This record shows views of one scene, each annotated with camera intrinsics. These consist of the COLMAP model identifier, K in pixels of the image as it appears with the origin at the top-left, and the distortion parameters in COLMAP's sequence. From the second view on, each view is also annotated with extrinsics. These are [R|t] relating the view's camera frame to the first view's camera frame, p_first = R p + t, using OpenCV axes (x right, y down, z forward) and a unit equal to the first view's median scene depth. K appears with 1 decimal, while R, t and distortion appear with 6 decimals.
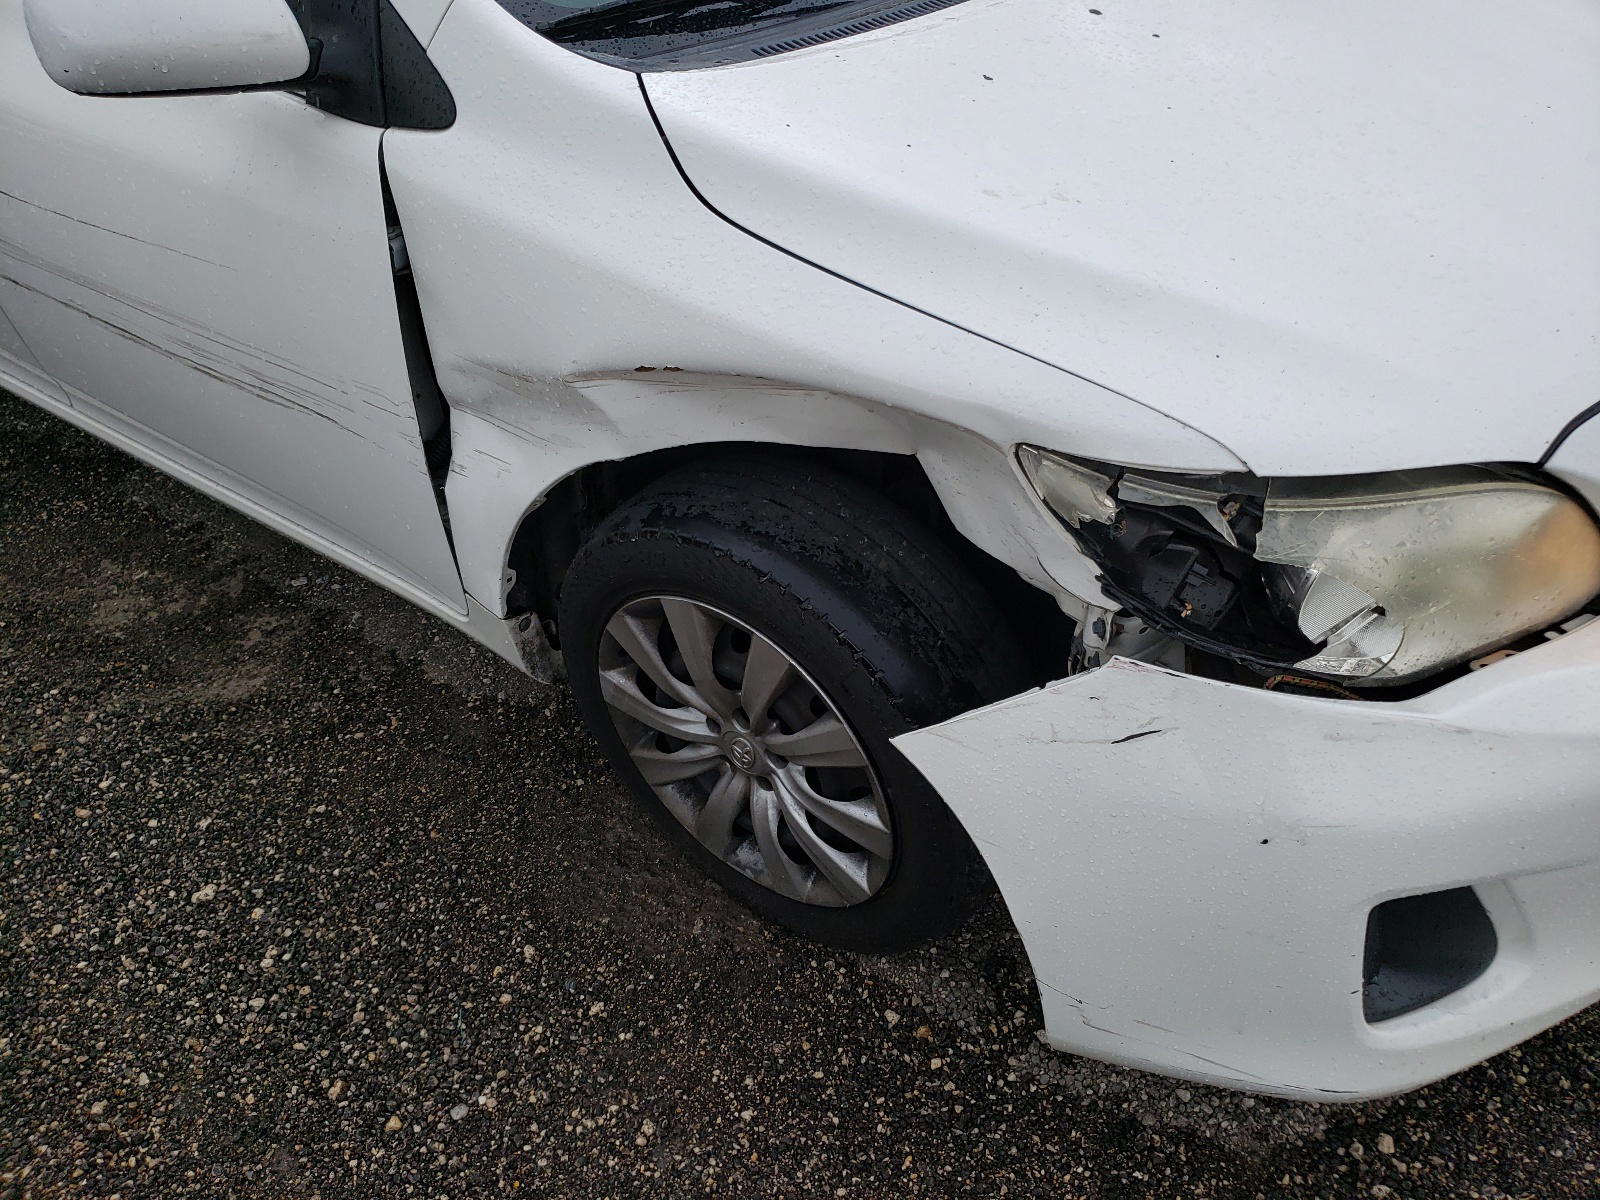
lens RADIAL K [[1215.0, 0, 800.0], [0, 1215.0, 600.0], [0, 0, 1]] dist [-0.004803, 0.007384]
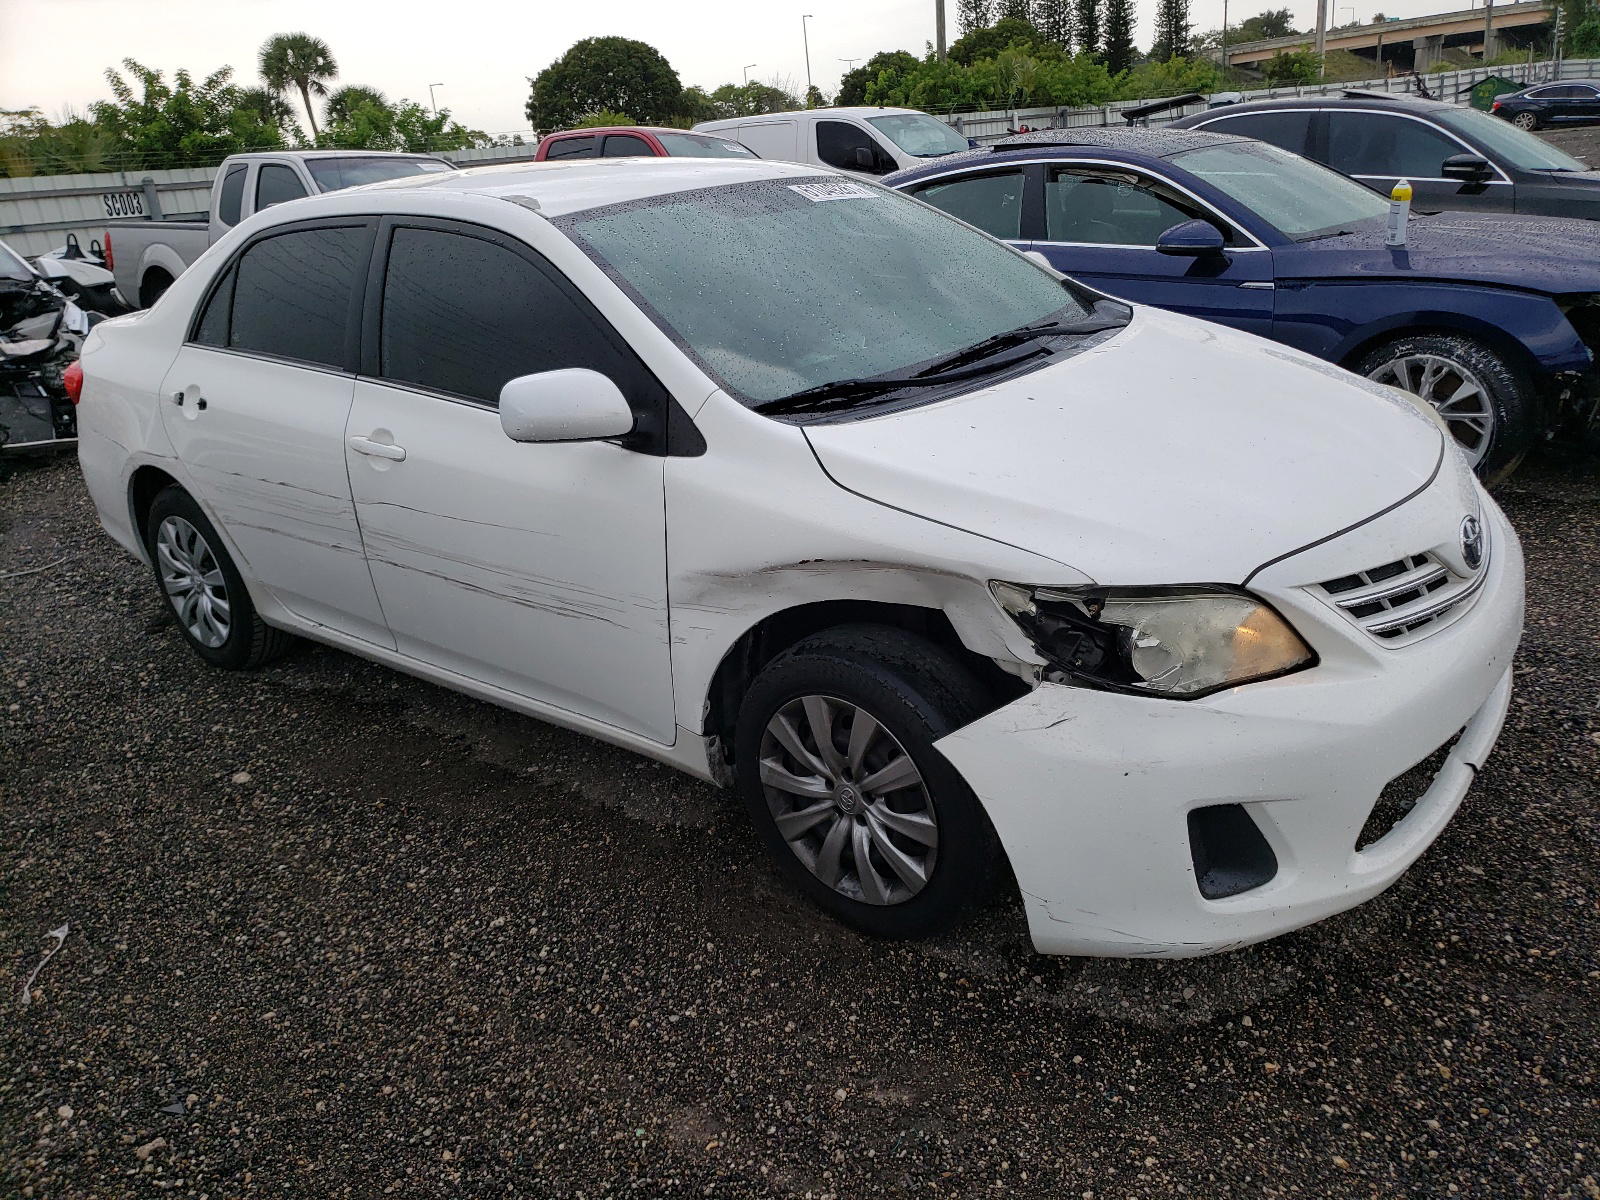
lens RADIAL K [[1217.9, 0, 800.0], [0, 1217.9, 600.0], [0, 0, 1]] dist [0.037985, -0.225669]
pose [[0.998819, -0.009514, -0.047644, -0.030081], [-0.005860, 0.949887, -0.312538, 0.388381], [0.048230, 0.312448, 0.948710, -0.684692]]
